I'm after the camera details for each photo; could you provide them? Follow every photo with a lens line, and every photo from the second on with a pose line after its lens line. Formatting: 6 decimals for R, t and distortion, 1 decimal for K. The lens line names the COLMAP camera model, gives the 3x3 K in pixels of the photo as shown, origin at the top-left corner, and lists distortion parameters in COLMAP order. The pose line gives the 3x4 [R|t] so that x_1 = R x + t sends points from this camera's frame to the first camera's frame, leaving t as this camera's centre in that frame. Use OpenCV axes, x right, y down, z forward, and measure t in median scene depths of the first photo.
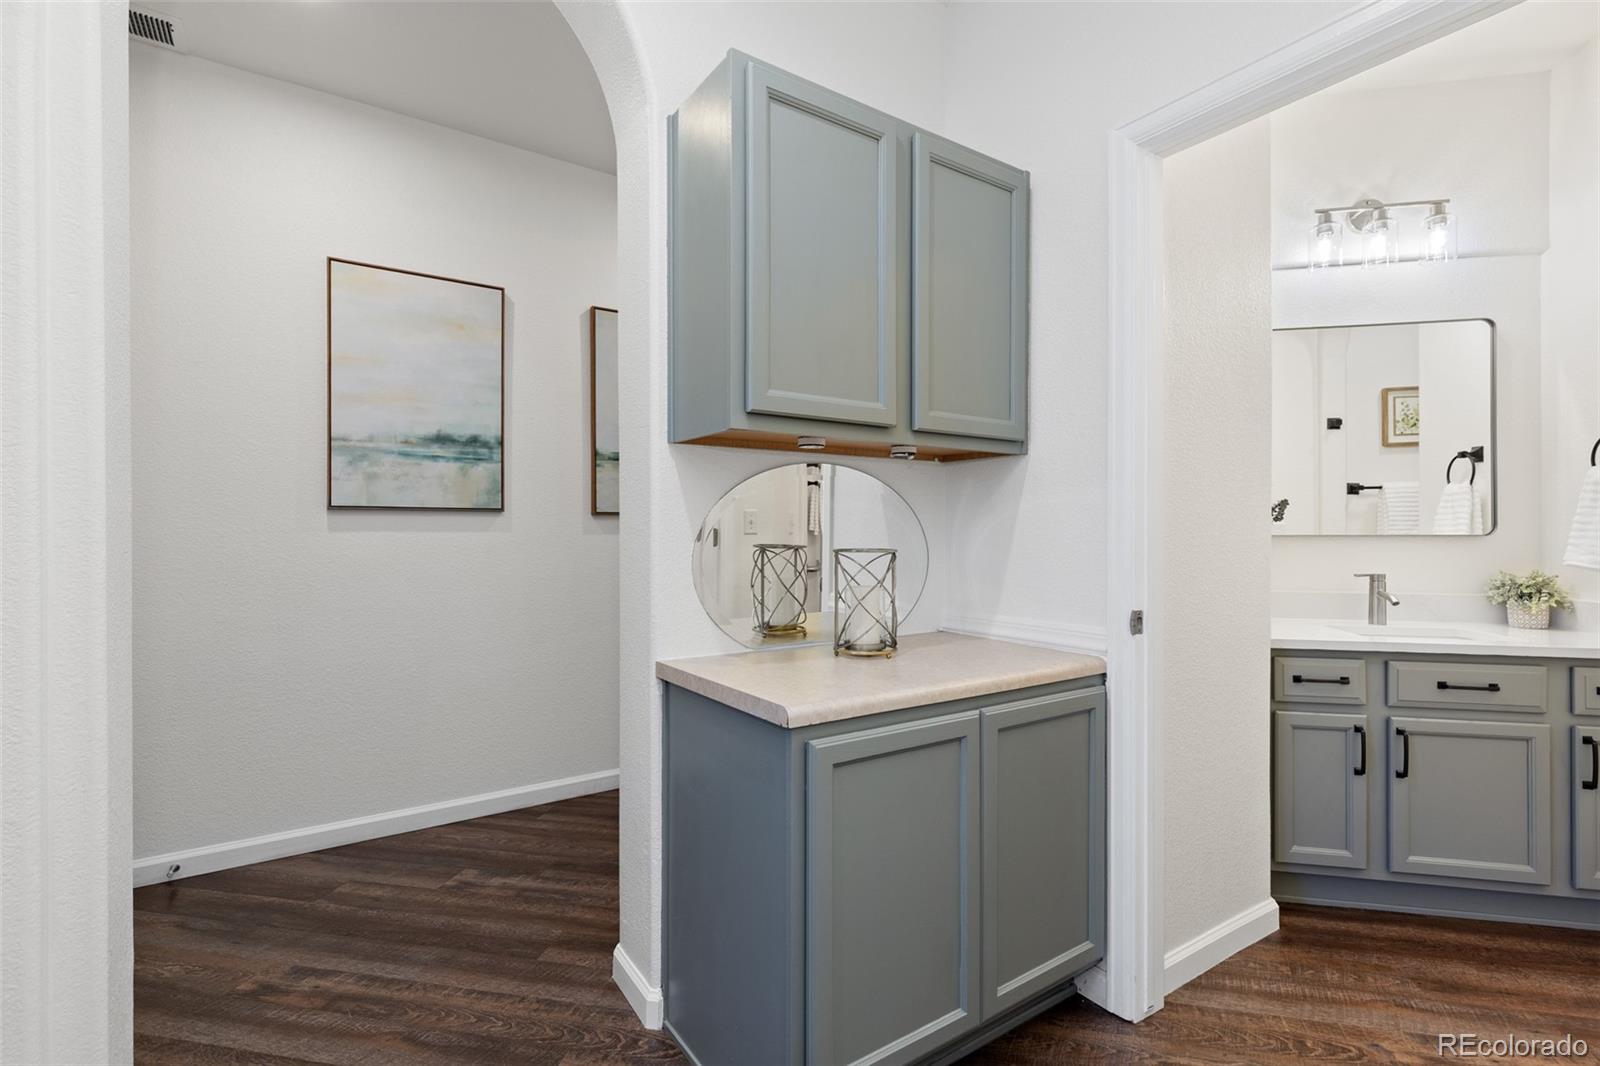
lens RADIAL K [[730.3, 0, 789.2], [0, 730.3, 527.7], [0, 0, 1]] dist [0.012355, -0.003723]
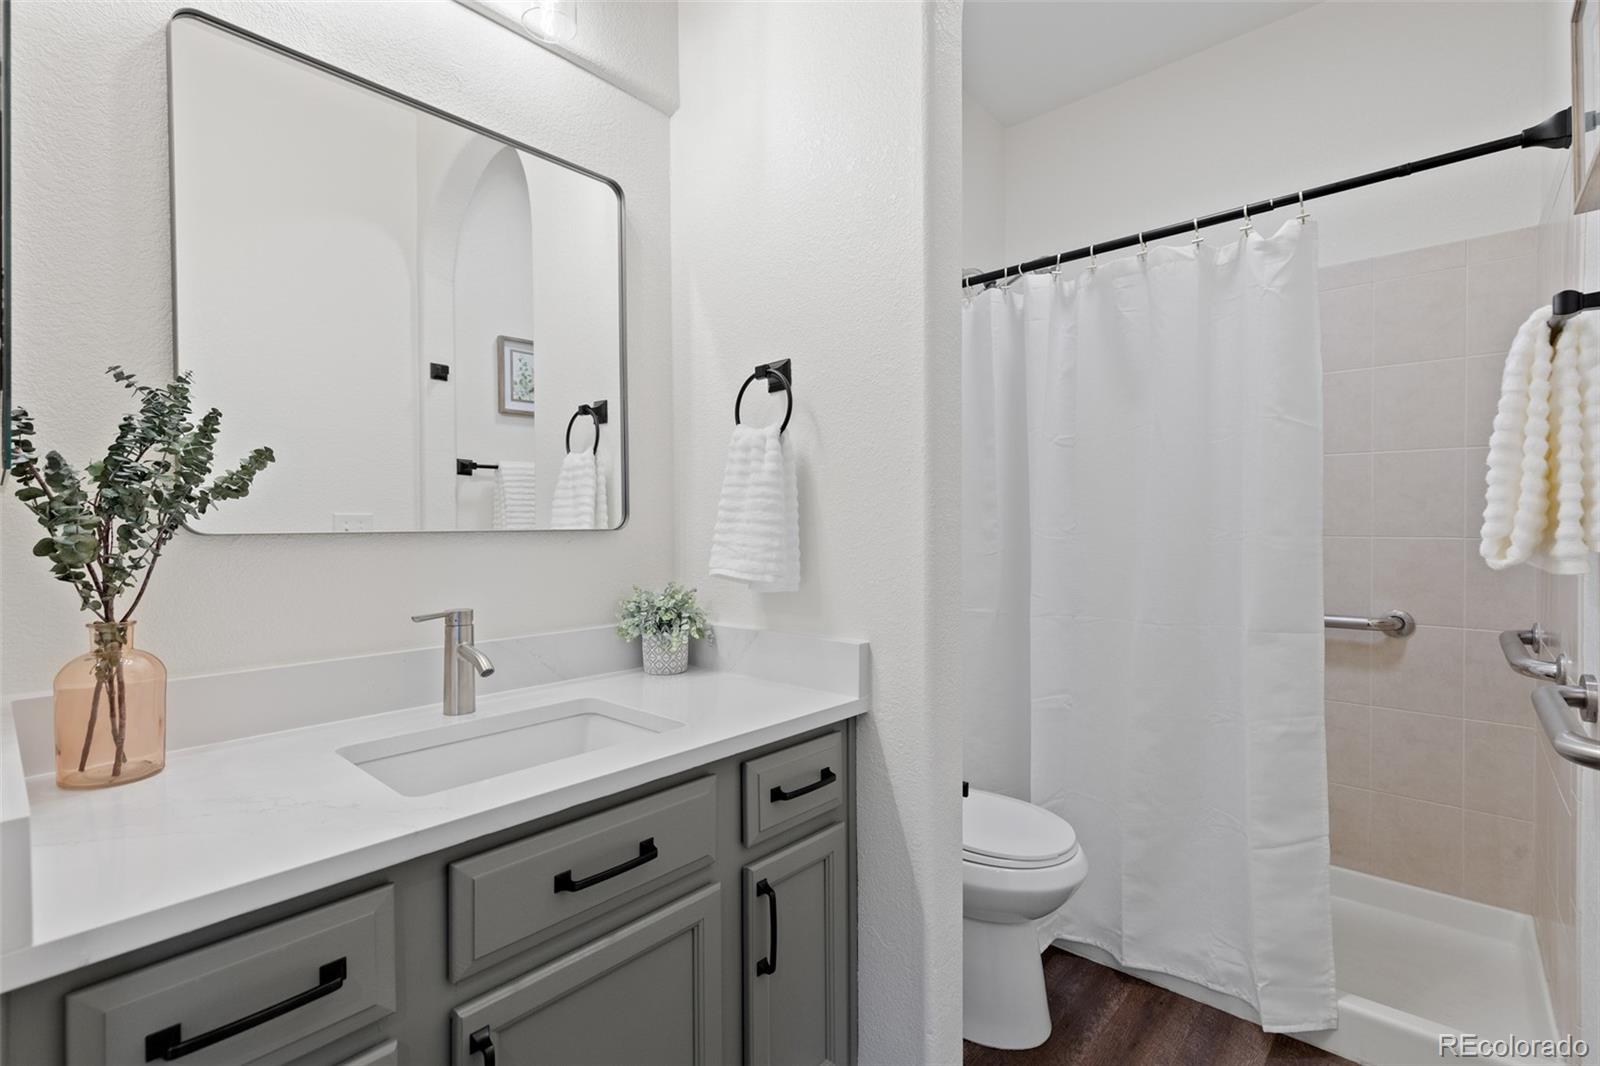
lens RADIAL K [[730.3, 0, 795.4], [0, 730.3, 528.1], [0, 0, 1]] dist [0.012355, -0.003723]
pose [[0.508921, -0.005908, 0.860793, 0.499204], [0.002691, 0.999982, 0.005273, 0.006125], [-0.860809, -0.000367, 0.508928, 0.563900]]
